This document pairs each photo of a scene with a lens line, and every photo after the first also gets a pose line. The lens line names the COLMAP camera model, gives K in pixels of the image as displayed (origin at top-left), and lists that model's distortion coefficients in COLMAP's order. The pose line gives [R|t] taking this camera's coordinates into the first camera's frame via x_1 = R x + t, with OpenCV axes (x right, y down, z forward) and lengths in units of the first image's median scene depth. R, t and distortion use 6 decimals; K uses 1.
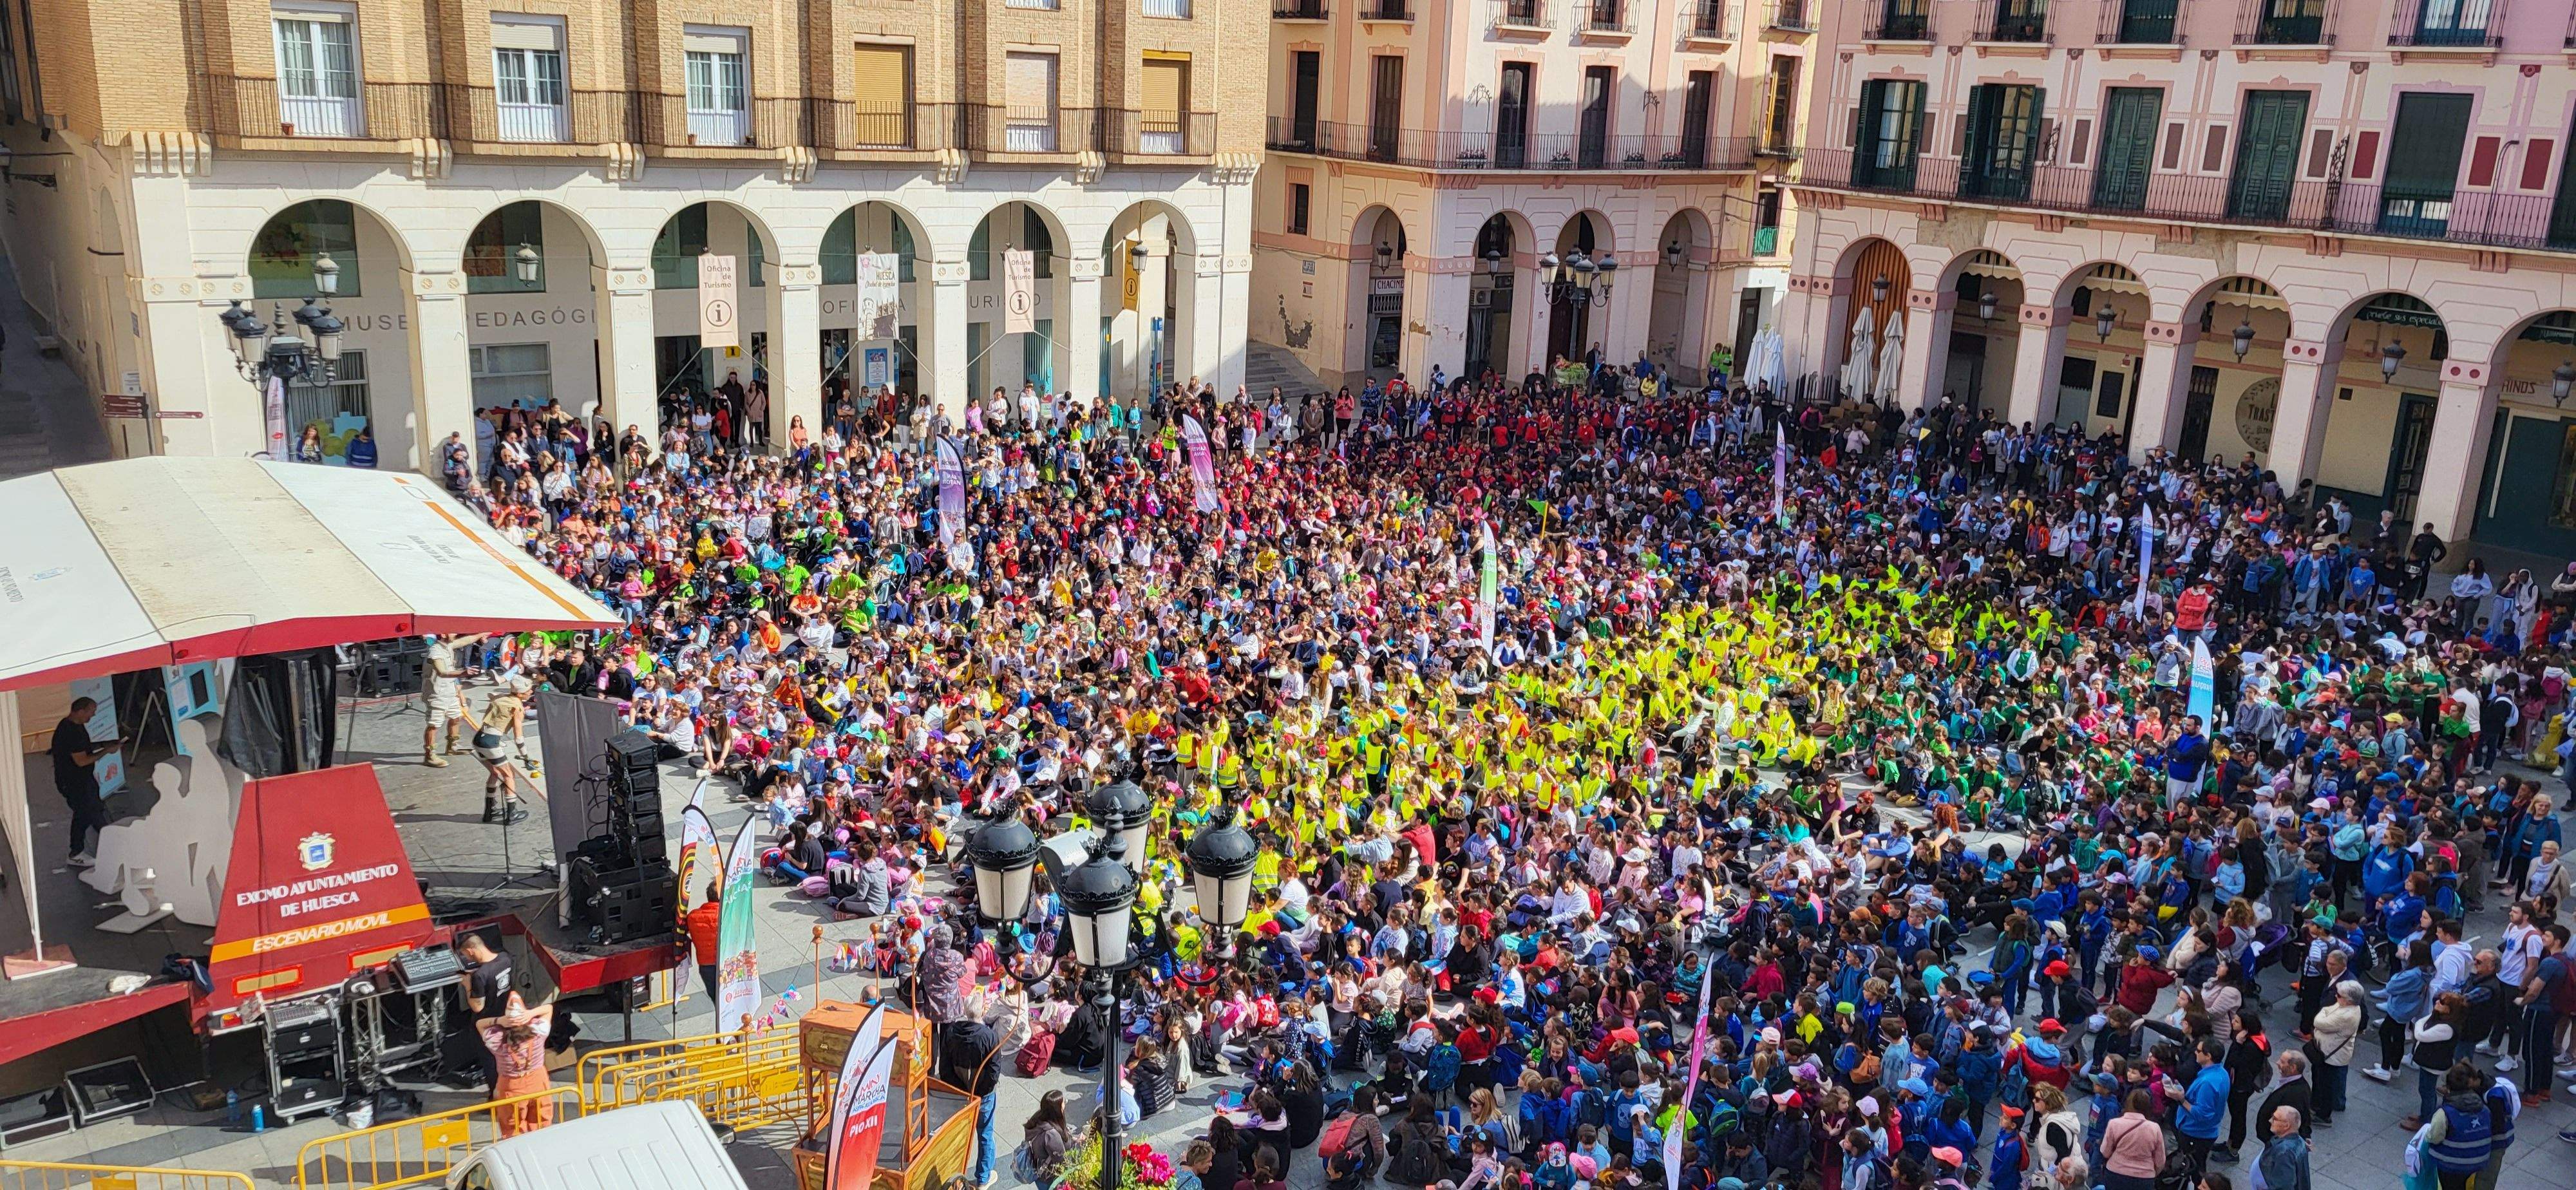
lens RADIAL K [[1952.3, 0, 1313.0], [0, 1952.3, 590.9], [0, 0, 1]] dist [0.064180, -0.039393]
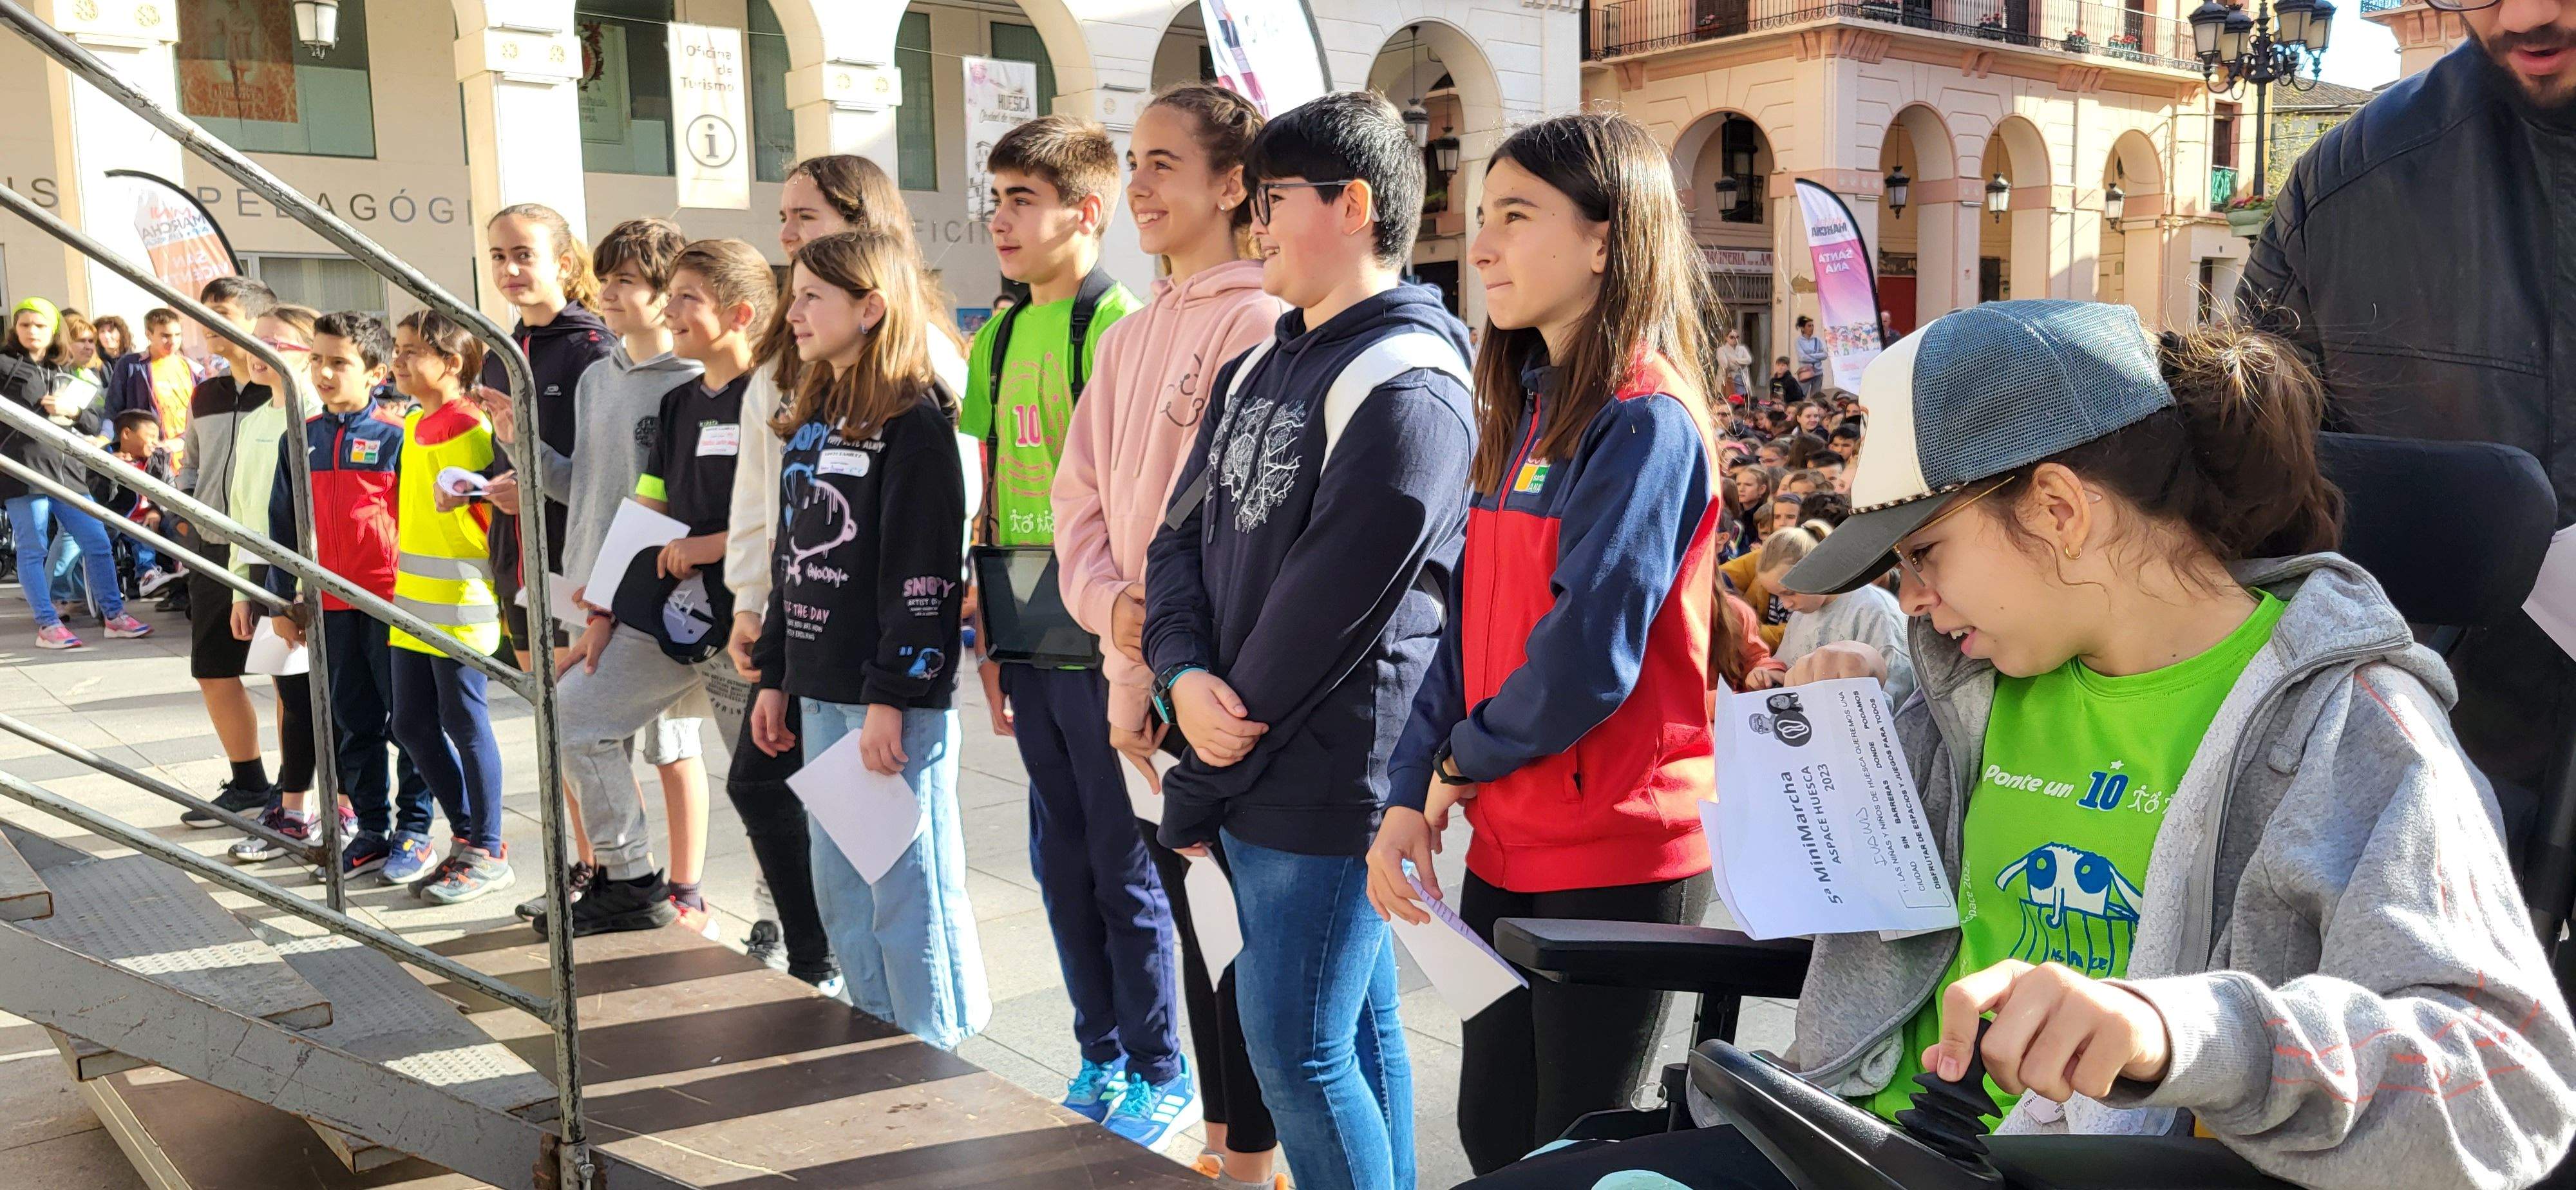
lens RADIAL K [[1969.6, 0, 1298.3], [0, 1969.6, 610.6], [0, 0, 1]] dist [0.047666, -0.007699]
pose [[0.997249, -0.073161, 0.011899, -0.133441], [0.074119, 0.985762, -0.150932, 0.056172], [-0.000687, 0.151399, 0.988473, 0.417091]]
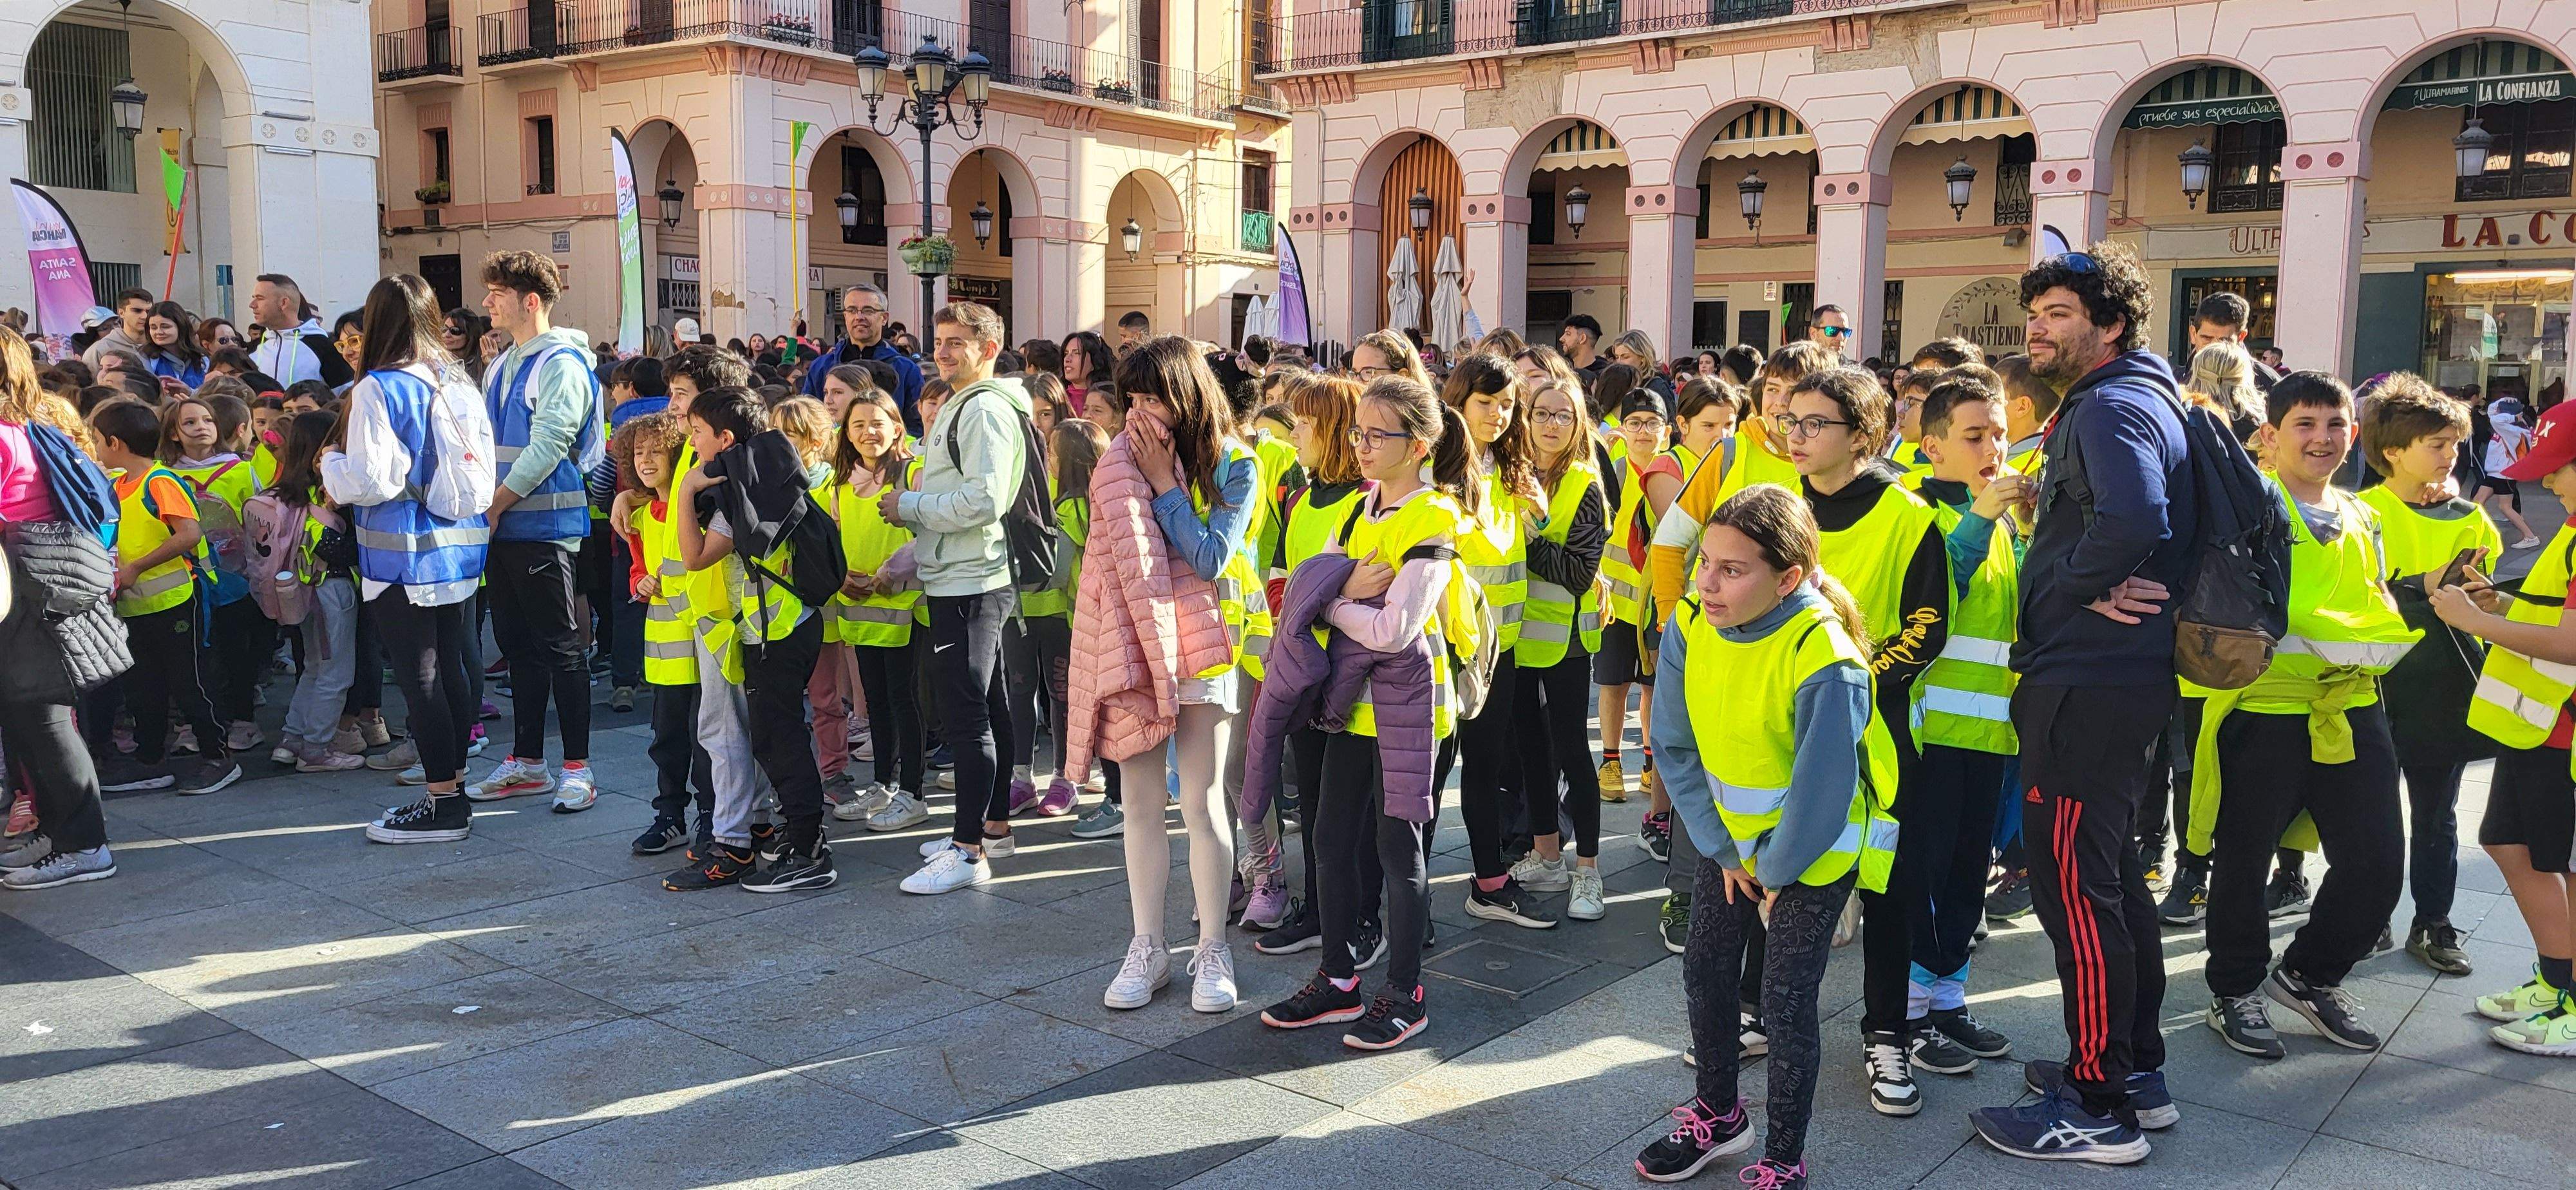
lens RADIAL K [[1969.6, 0, 1298.3], [0, 1969.6, 610.6], [0, 0, 1]] dist [0.047666, -0.007699]
pose [[0.974362, -0.057062, 0.217629, 0.095817], [0.088000, 0.986899, -0.135226, 0.071958], [-0.207061, 0.150911, 0.966619, 0.387724]]
